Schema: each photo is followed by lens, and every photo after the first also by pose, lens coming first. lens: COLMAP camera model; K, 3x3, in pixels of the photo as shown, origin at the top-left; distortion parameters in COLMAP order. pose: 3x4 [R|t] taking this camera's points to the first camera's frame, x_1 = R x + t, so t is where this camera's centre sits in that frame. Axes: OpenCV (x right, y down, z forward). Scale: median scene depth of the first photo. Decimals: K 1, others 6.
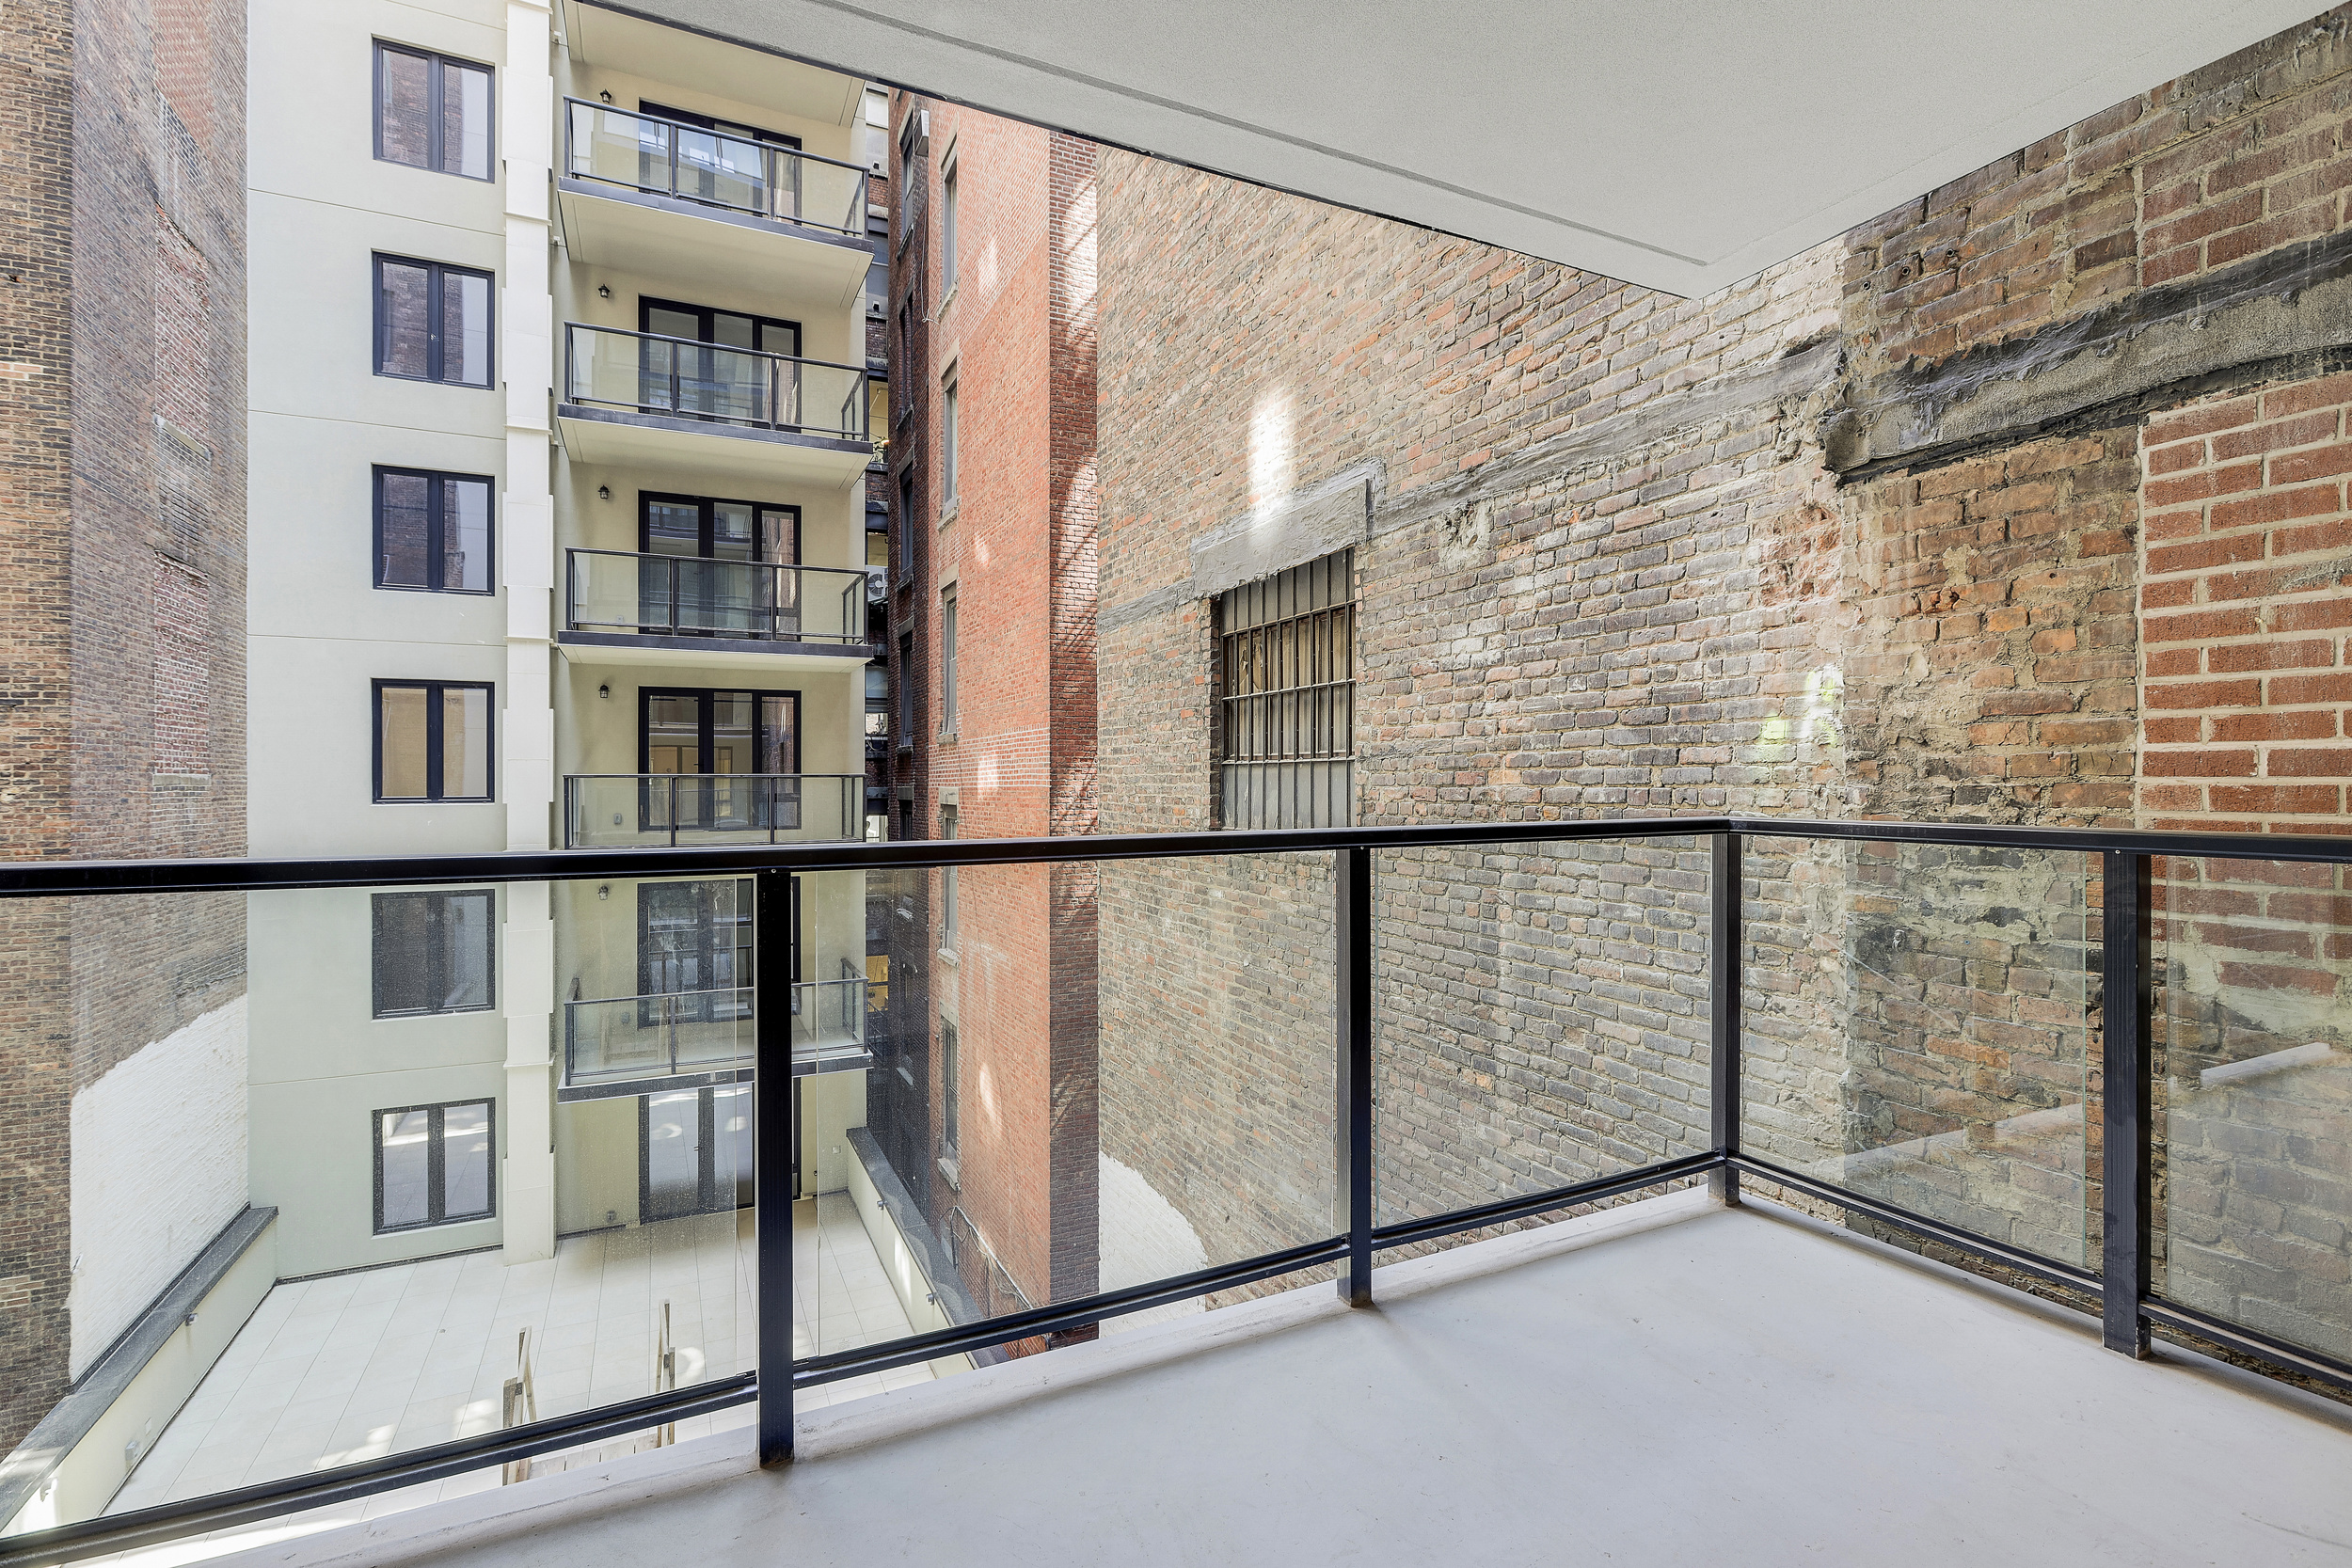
lens RADIAL K [[1077.8, 0, 1179.3], [0, 1077.8, 781.3], [0, 0, 1]] dist [0.000832, 0.000009]
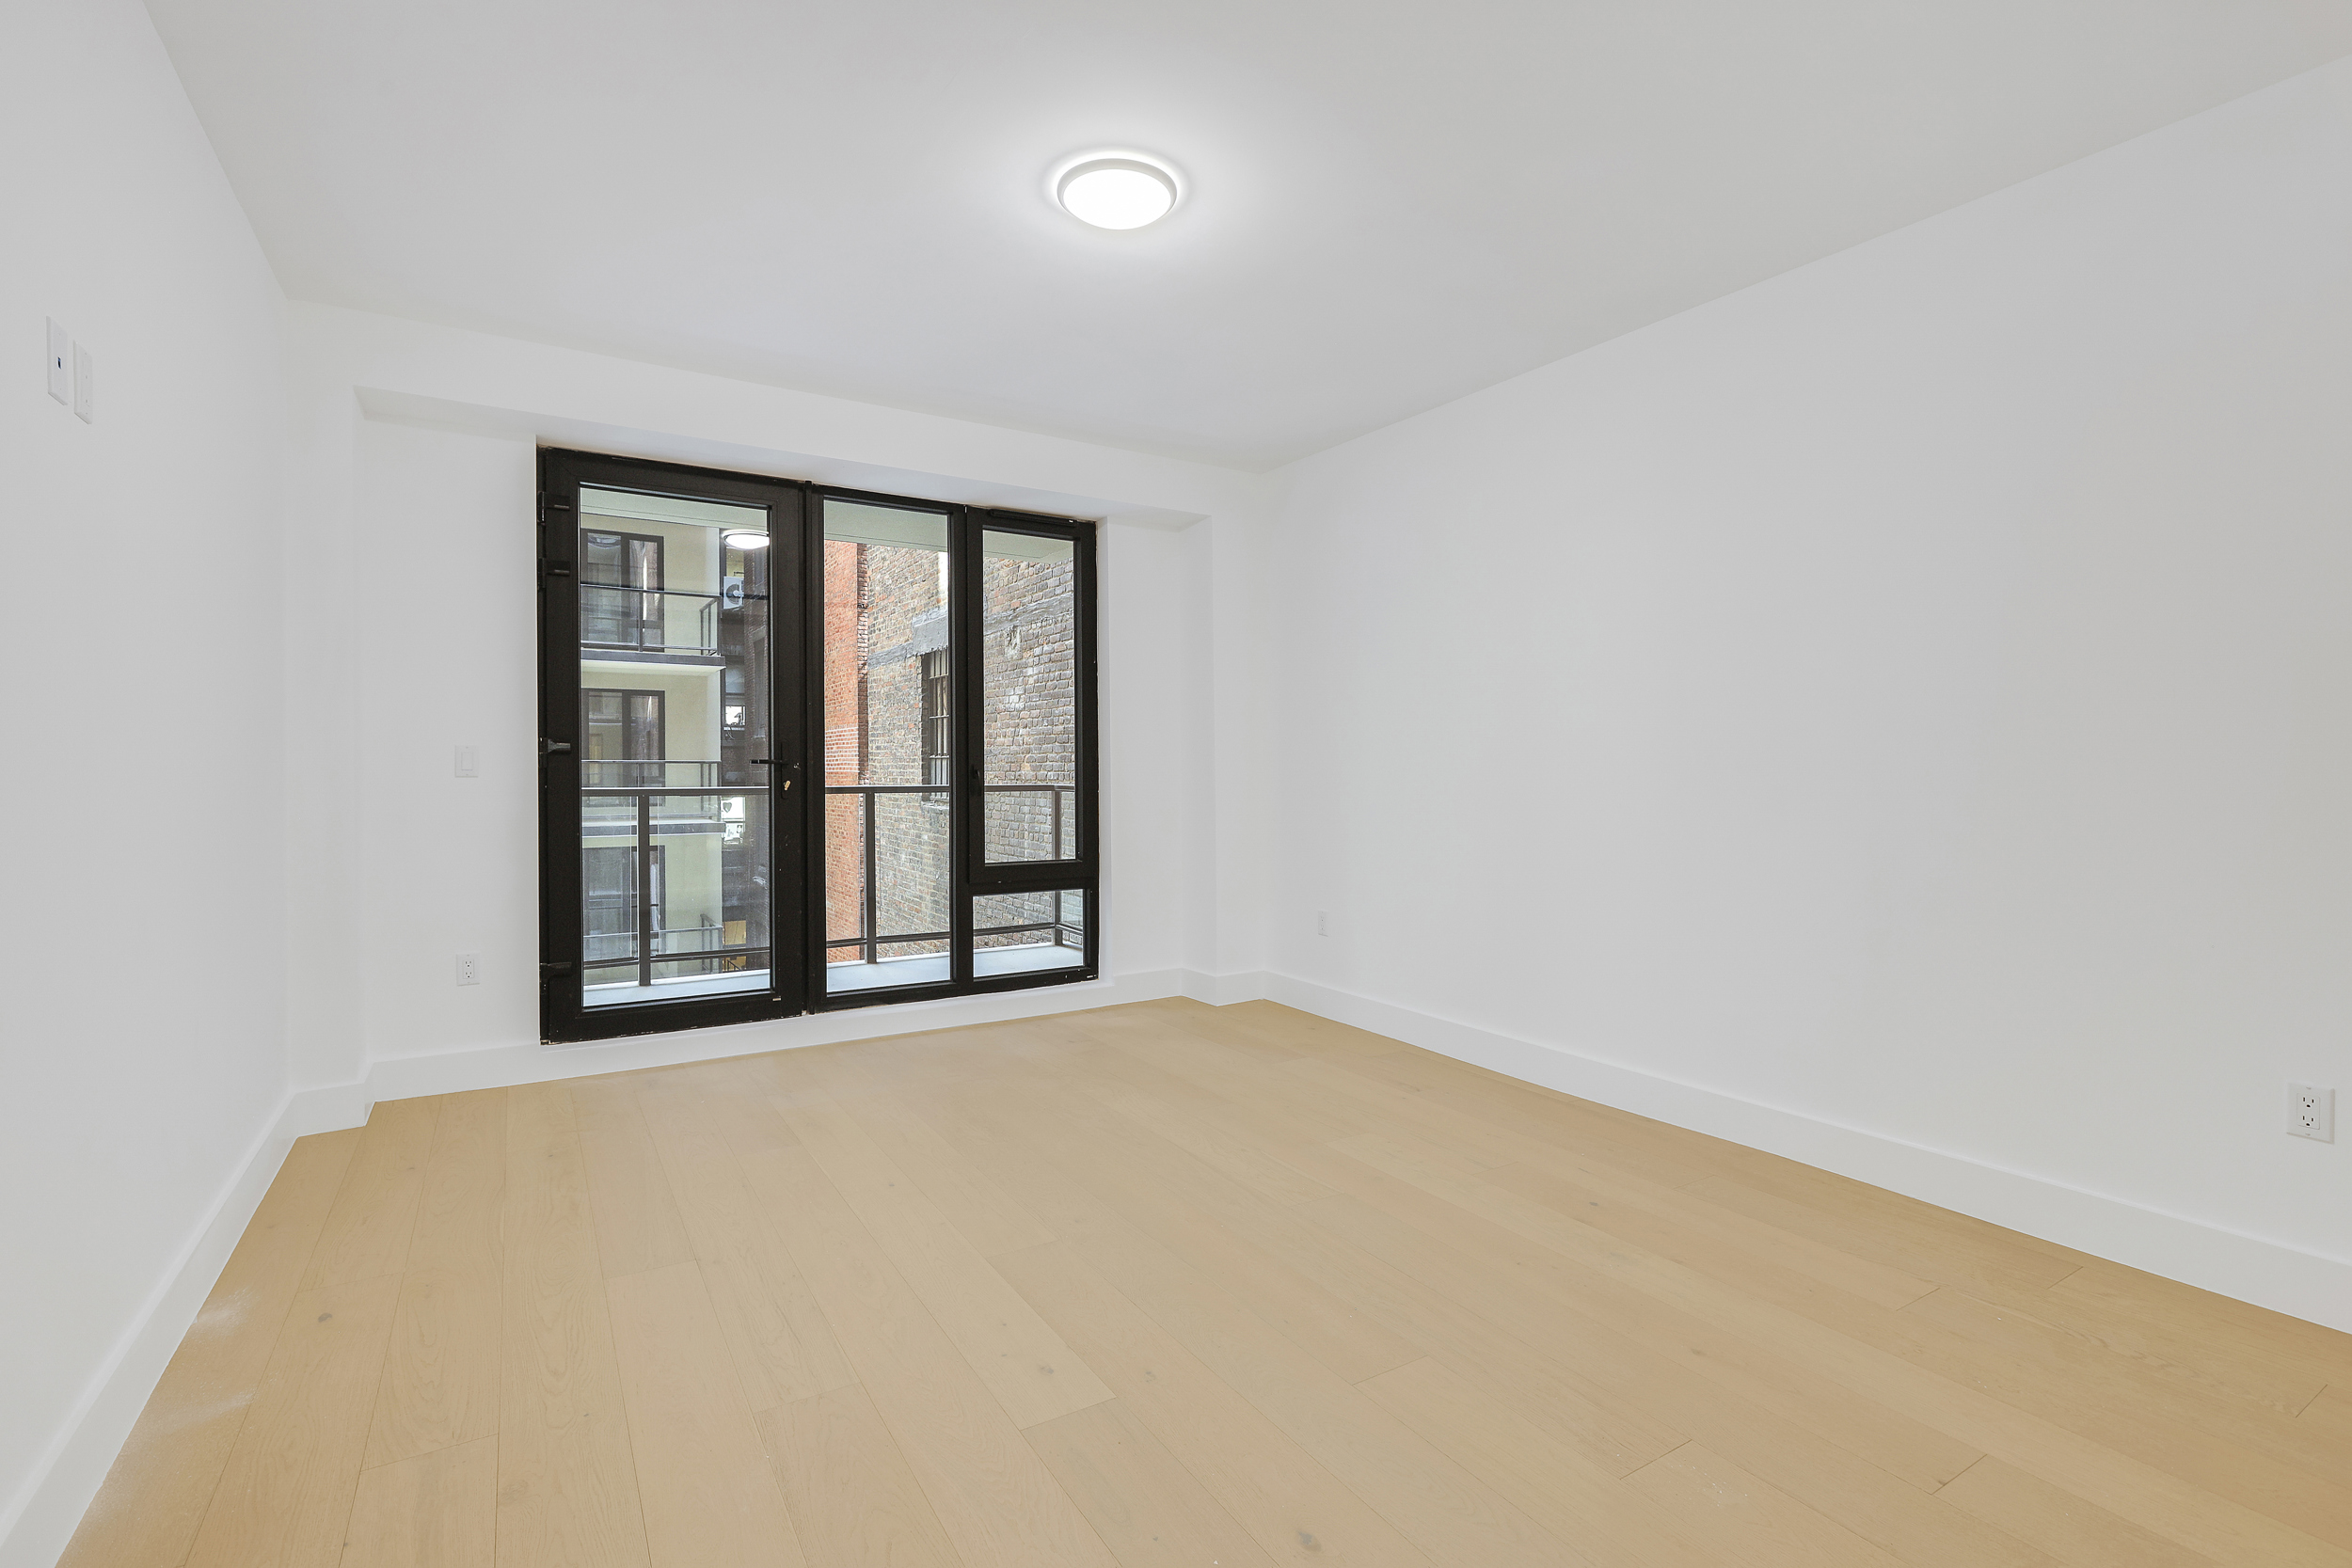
lens RADIAL K [[1077.8, 0, 1172.6], [0, 1077.8, 789.9], [0, 0, 1]] dist [0.000832, 0.000009]
pose [[0.995139, 0.000914, 0.098476, 0.212692], [-0.003039, 0.999766, 0.021437, -0.002866], [-0.098434, -0.021632, 0.994908, -0.570864]]
